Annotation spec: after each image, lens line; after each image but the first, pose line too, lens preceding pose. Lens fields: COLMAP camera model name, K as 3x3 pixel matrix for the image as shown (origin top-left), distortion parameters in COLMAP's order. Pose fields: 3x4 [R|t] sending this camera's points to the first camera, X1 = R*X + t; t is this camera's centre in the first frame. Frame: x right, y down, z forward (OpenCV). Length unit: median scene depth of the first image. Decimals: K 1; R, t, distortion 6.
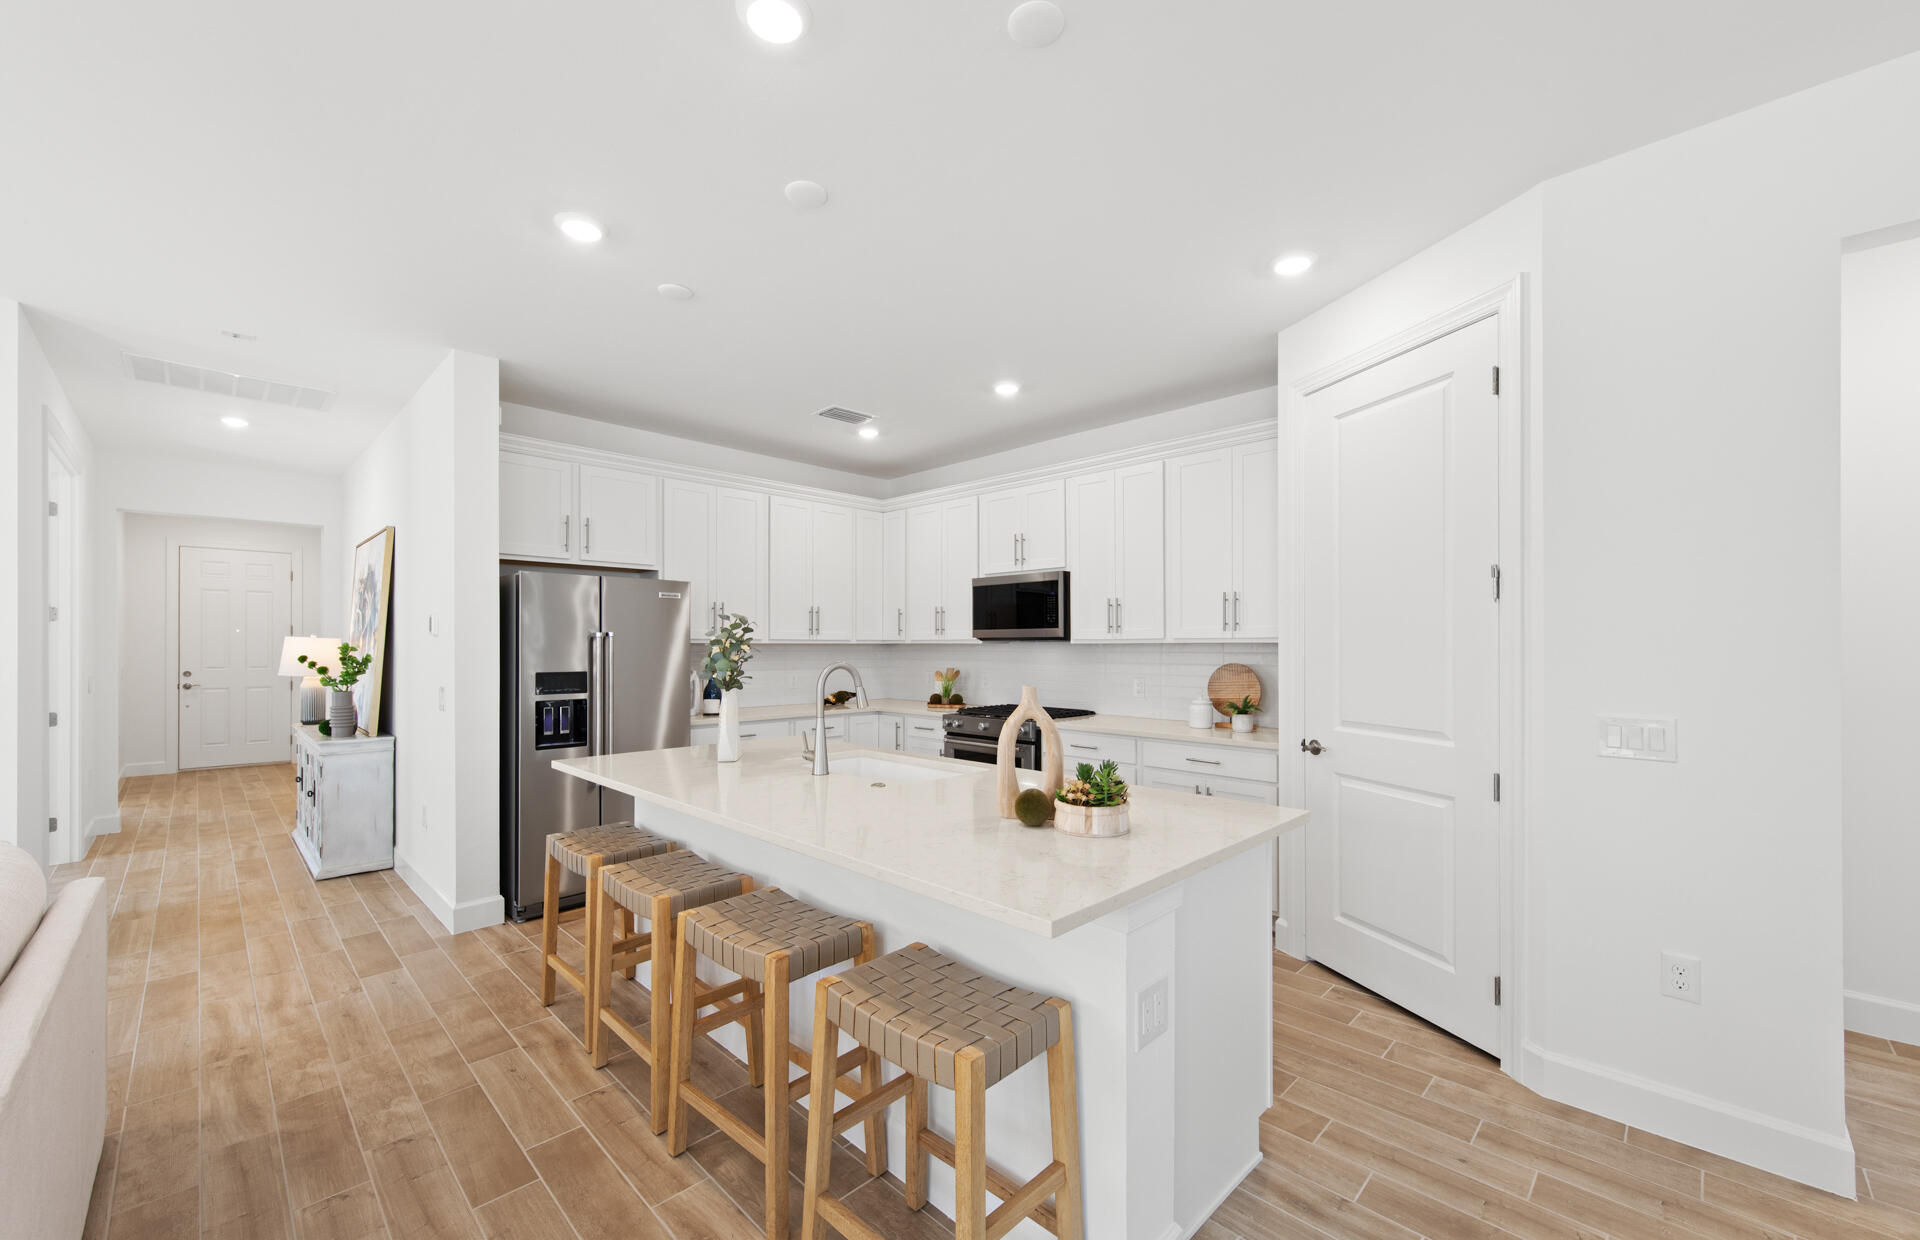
lens RADIAL K [[751.4, 0, 952.7], [0, 751.4, 638.5], [0, 0, 1]] dist [0.002502, 0.000154]
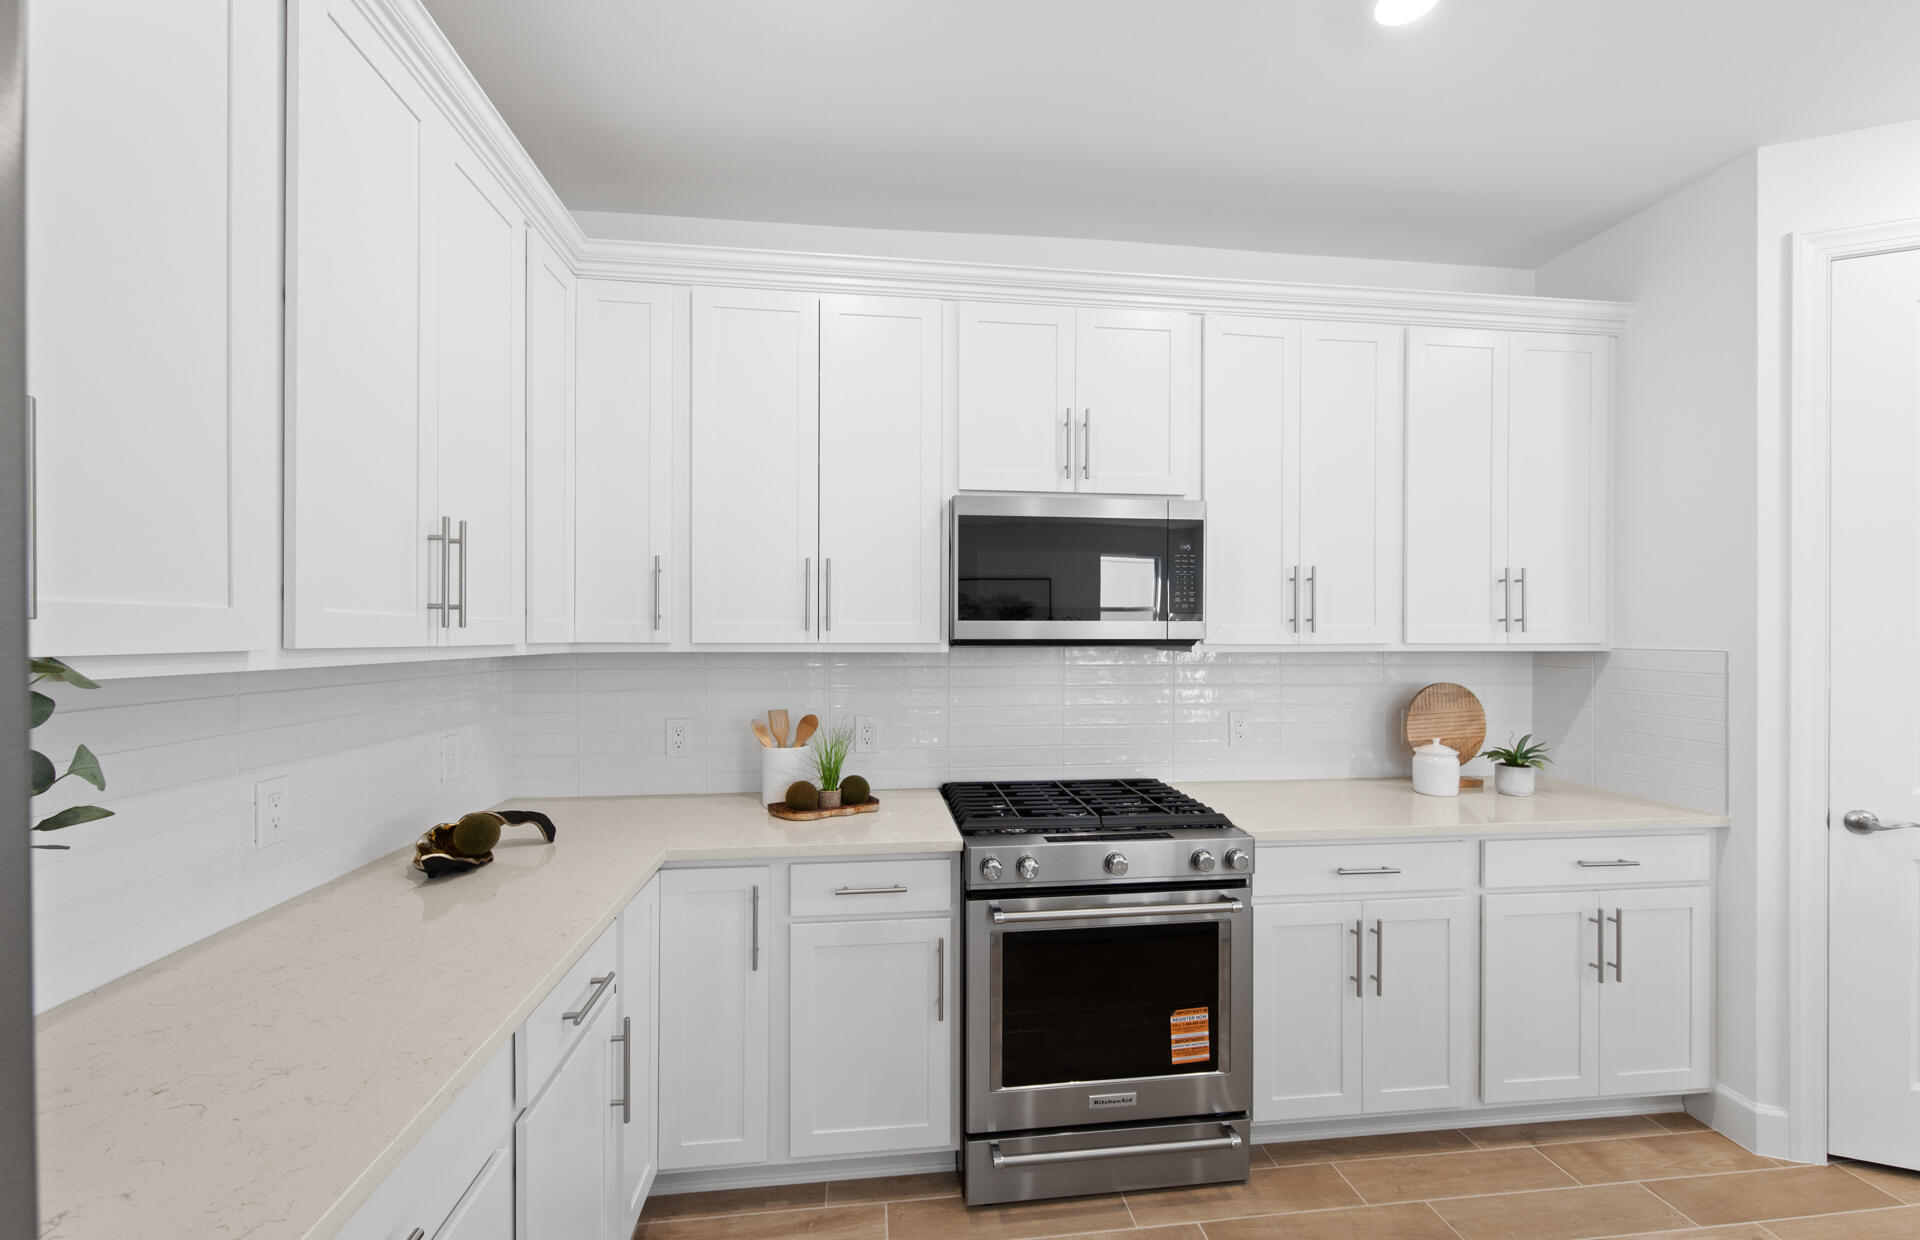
lens RADIAL K [[751.4, 0, 951.8], [0, 751.4, 633.8], [0, 0, 1]] dist [0.002502, 0.000154]
pose [[0.618182, 0.000680, 0.786035, -0.329403], [-0.009904, 0.999927, 0.006924, -0.007413], [-0.785973, -0.012065, 0.618144, 0.822767]]
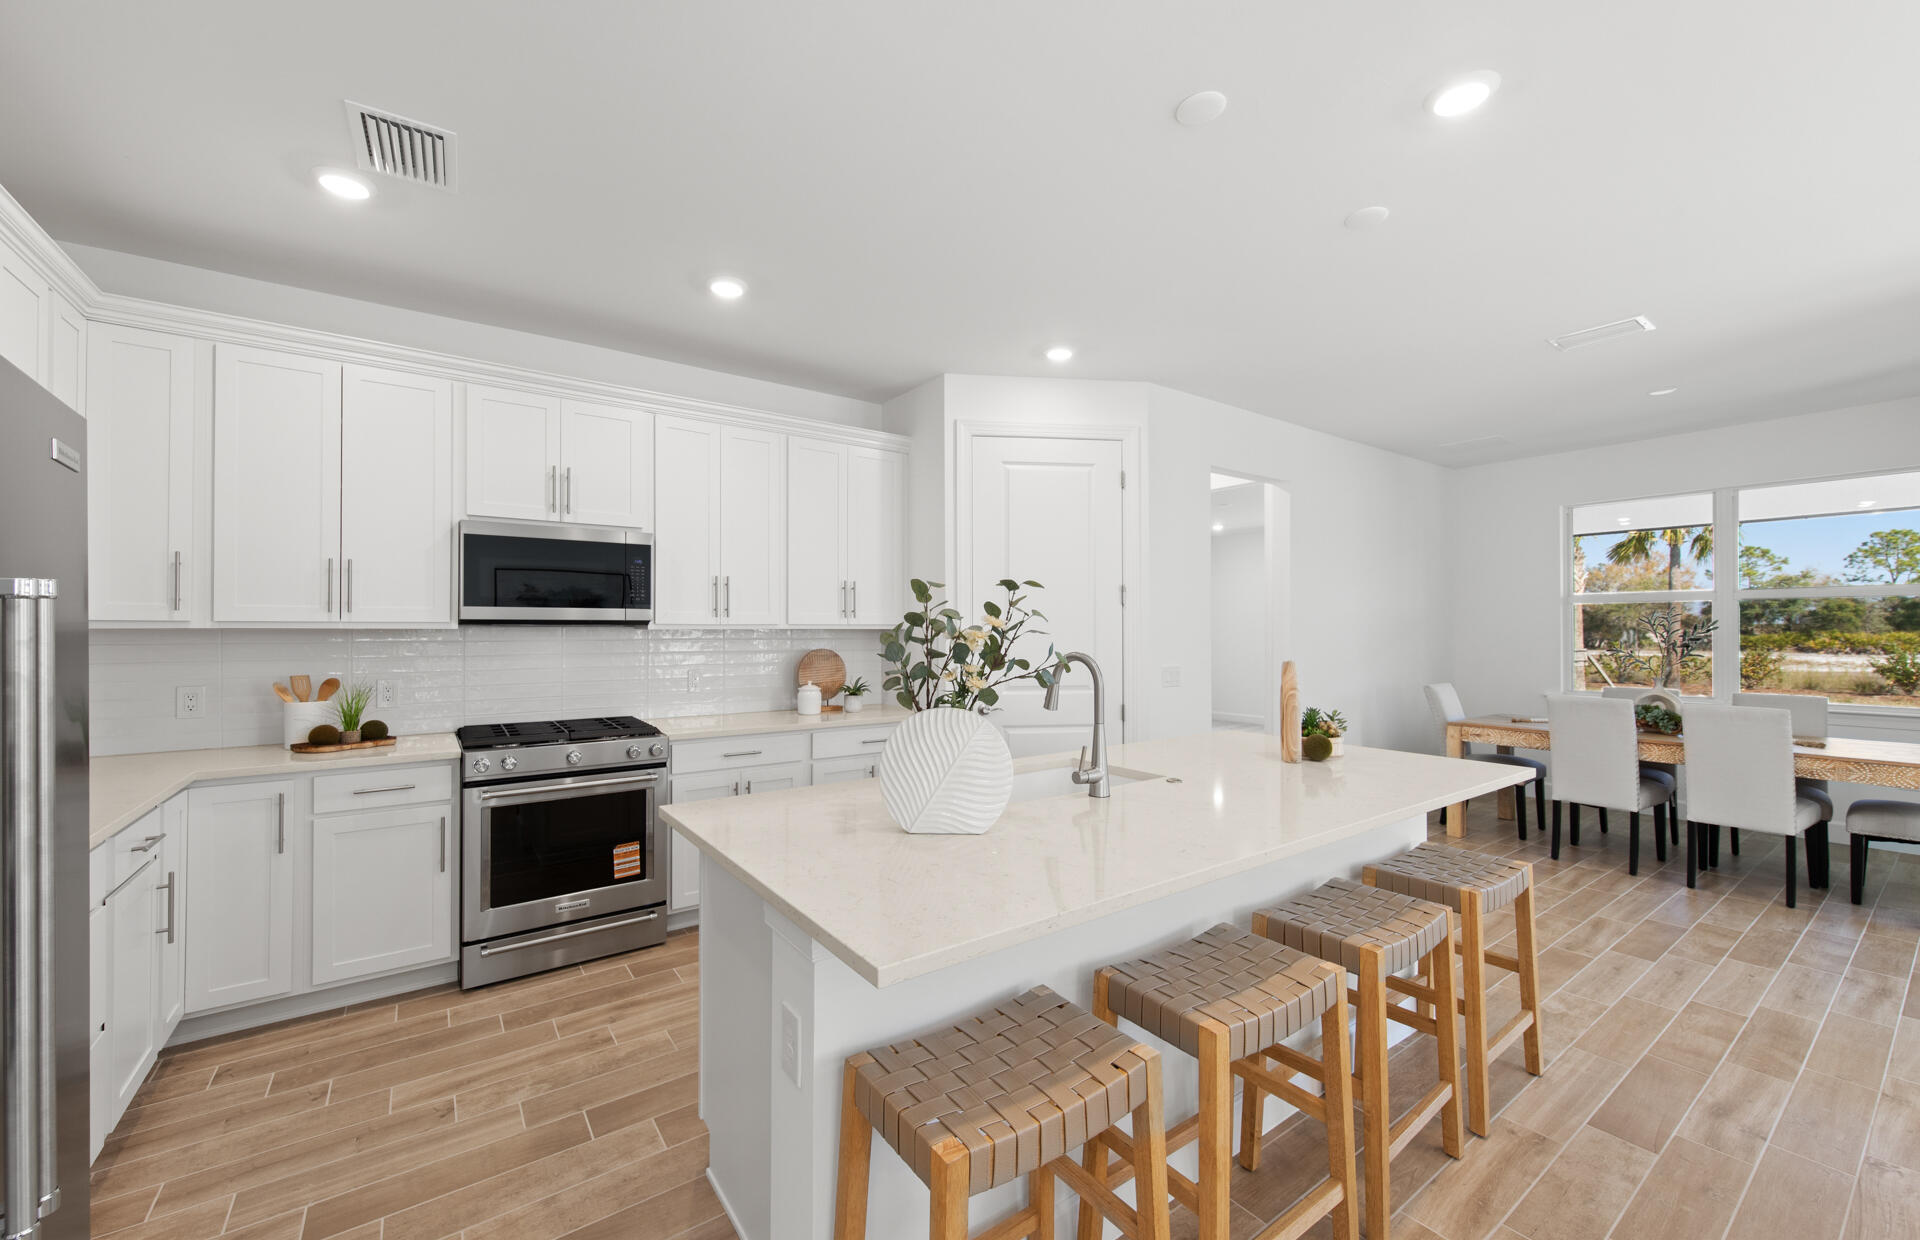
lens RADIAL K [[751.4, 0, 957.2], [0, 751.4, 623.7], [0, 0, 1]] dist [0.002502, 0.000154]
pose [[0.157688, 0.008587, 0.987452, -0.549990], [-0.009936, 0.999925, -0.007109, 0.003153], [-0.987439, -0.008690, 0.157761, 0.572131]]
